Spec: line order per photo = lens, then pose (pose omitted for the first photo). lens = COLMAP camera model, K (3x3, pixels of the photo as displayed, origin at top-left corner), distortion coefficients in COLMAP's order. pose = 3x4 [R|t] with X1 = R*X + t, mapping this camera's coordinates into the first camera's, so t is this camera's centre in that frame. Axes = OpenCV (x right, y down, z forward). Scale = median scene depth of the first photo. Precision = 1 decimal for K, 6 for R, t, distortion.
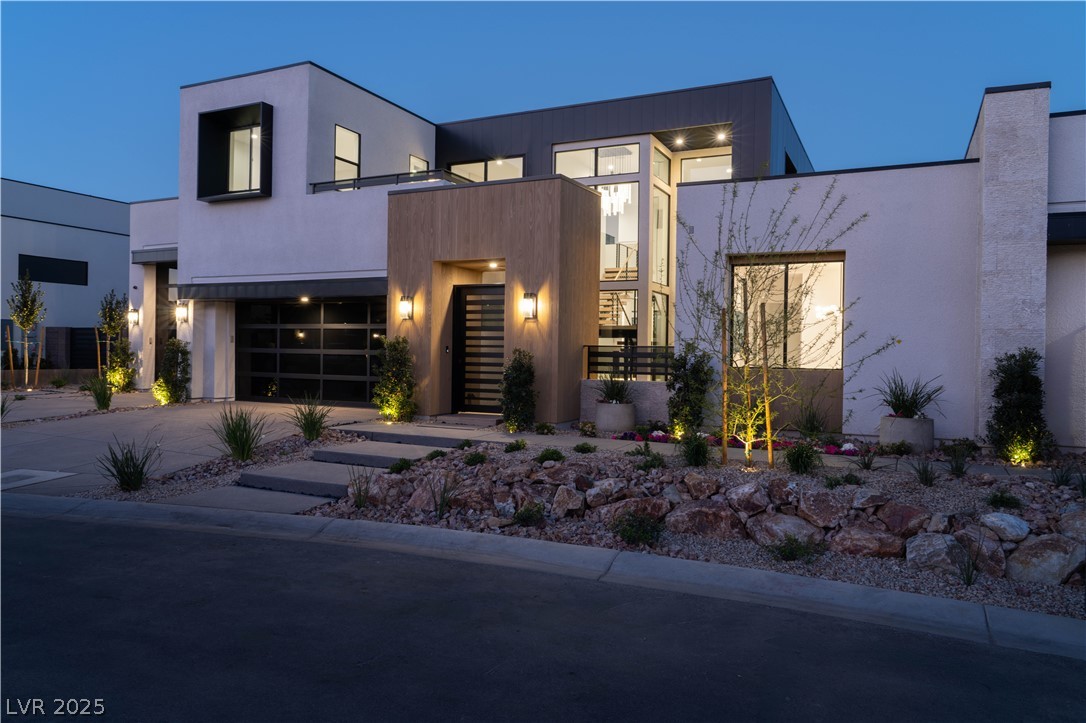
lens RADIAL K [[735.9, 0, 543.0], [0, 735.9, 361.5], [0, 0, 1]] dist [-0.002127, 0.000206]
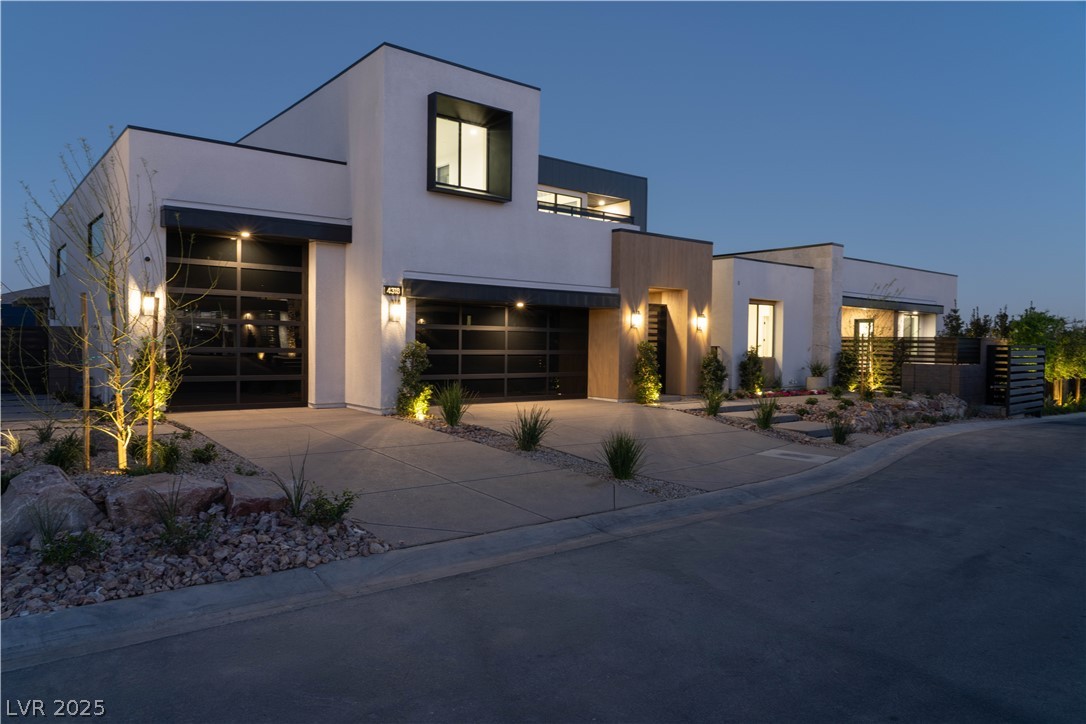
lens RADIAL K [[735.9, 0, 543.0], [0, 735.9, 362.0], [0, 0, 1]] dist [-0.002127, 0.000206]
pose [[0.432927, -0.033758, 0.900797, -1.487313], [0.002137, 0.999334, 0.036424, -0.045480], [-0.901427, -0.013844, 0.432711, 0.578968]]
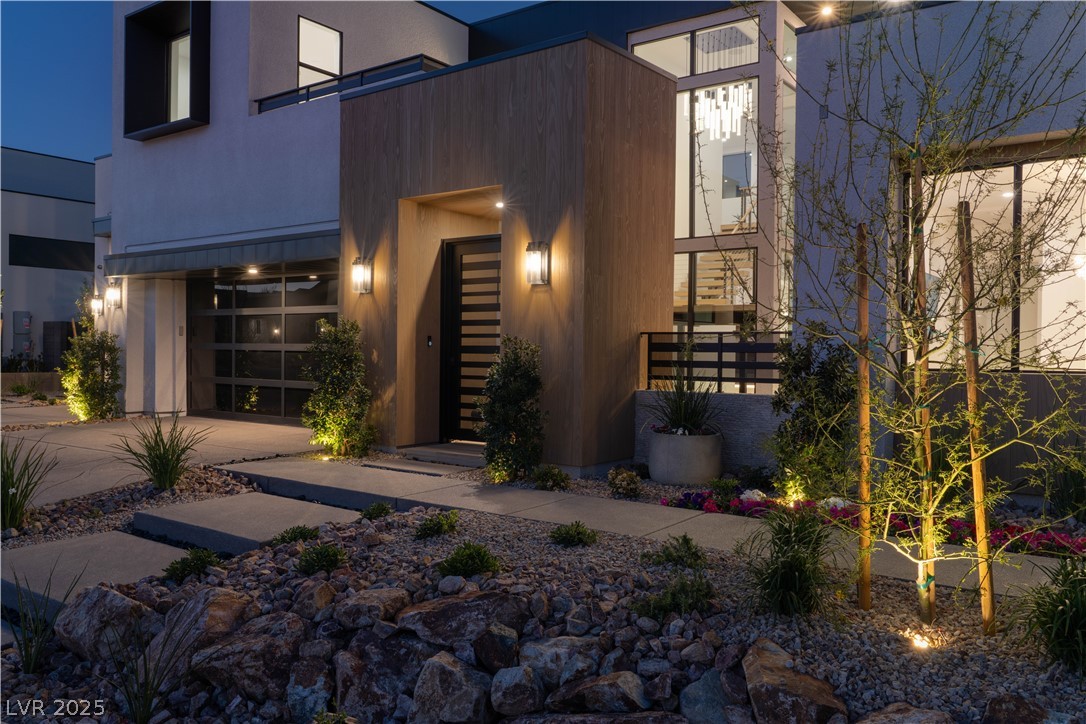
lens RADIAL K [[833.8, 0, 543.0], [0, 833.8, 362.0], [0, 0, 1]] dist [0.001337, 0.003685]
pose [[0.982767, -0.001281, -0.184844, 0.100577], [0.000821, 0.999996, -0.002564, 0.003522], [0.184846, 0.002368, 0.982765, 0.327654]]
